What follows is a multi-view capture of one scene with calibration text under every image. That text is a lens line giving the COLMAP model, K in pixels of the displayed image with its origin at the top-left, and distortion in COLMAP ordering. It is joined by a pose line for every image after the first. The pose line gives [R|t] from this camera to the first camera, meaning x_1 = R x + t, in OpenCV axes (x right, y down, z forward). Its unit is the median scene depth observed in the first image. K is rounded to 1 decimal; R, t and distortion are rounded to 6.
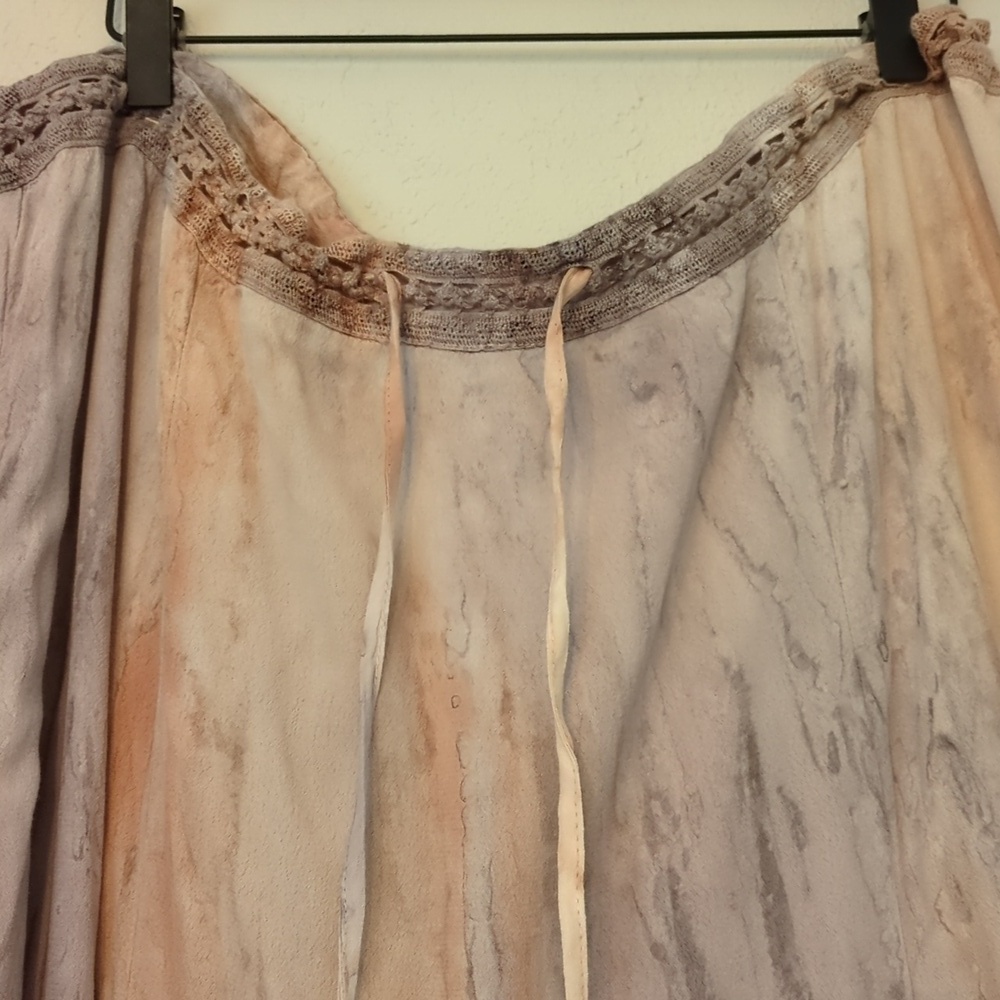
lens RADIAL K [[1676.7, 0, 500.0], [0, 1676.7, 500.0], [0, 0, 1]] dist [0.087563, -0.295947]
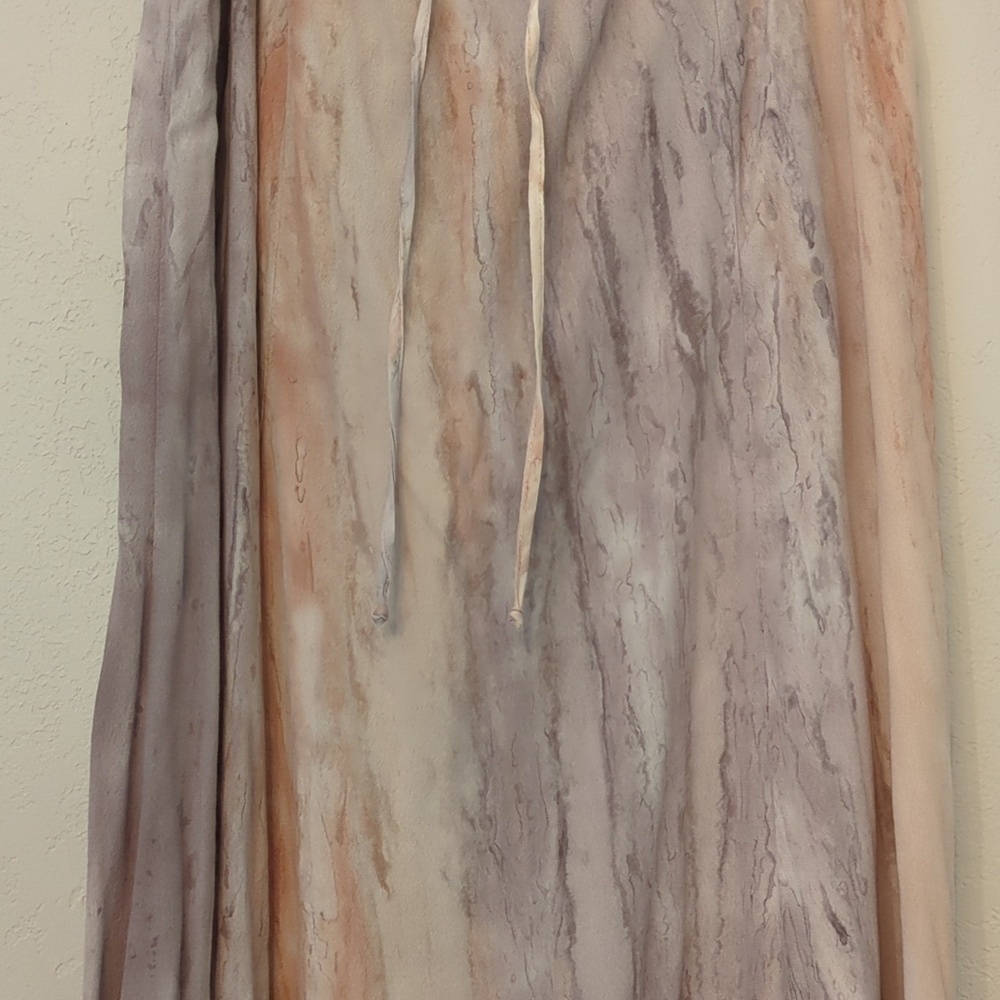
lens RADIAL K [[1676.7, 0, 500.0], [0, 1676.7, 500.0], [0, 0, 1]] dist [0.087563, -0.295947]
pose [[0.998934, 0.017234, -0.042827, 0.079368], [-0.006174, 0.969240, 0.246040, 0.107496], [0.045749, -0.245513, 0.968313, -0.677281]]
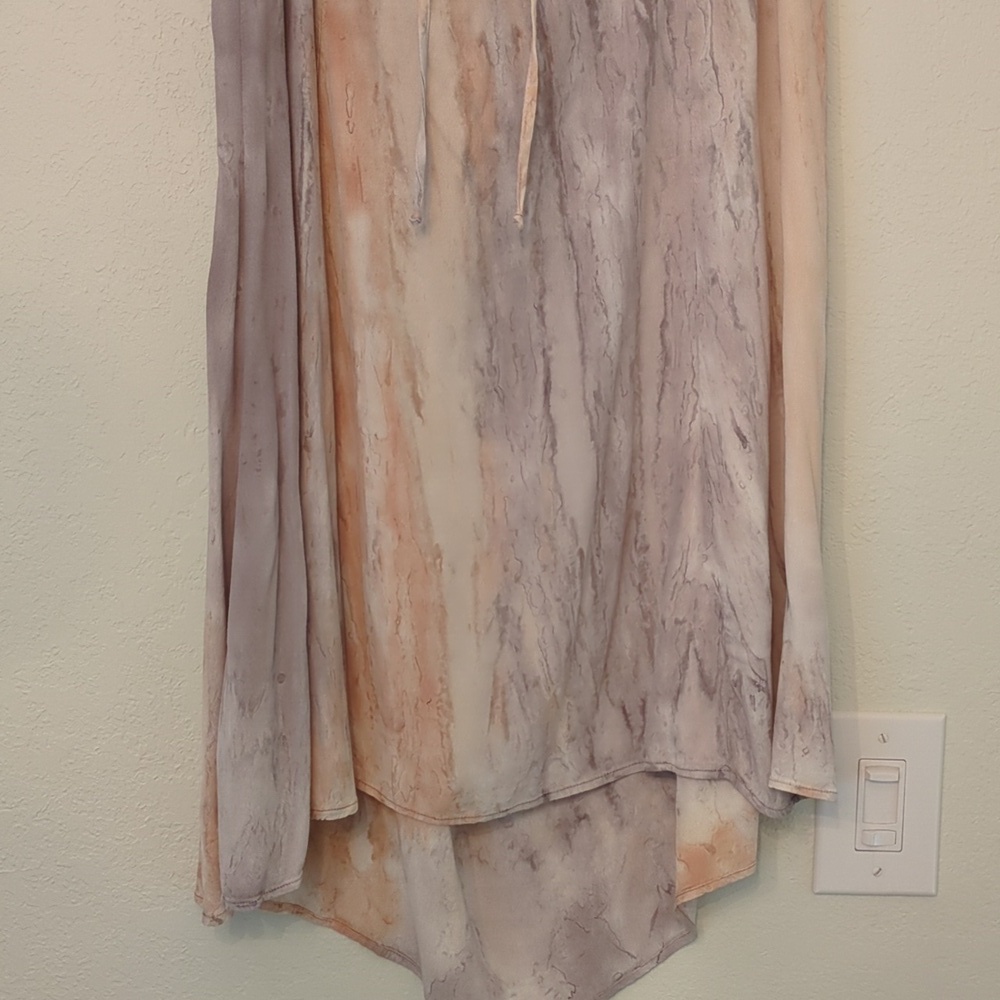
lens RADIAL K [[1676.7, 0, 500.0], [0, 1676.7, 500.0], [0, 0, 1]] dist [0.087563, -0.295947]
pose [[0.999823, 0.015819, 0.010185, -0.008154], [-0.018699, 0.895425, 0.444820, -0.036470], [-0.002083, -0.444932, 0.895562, -1.274275]]
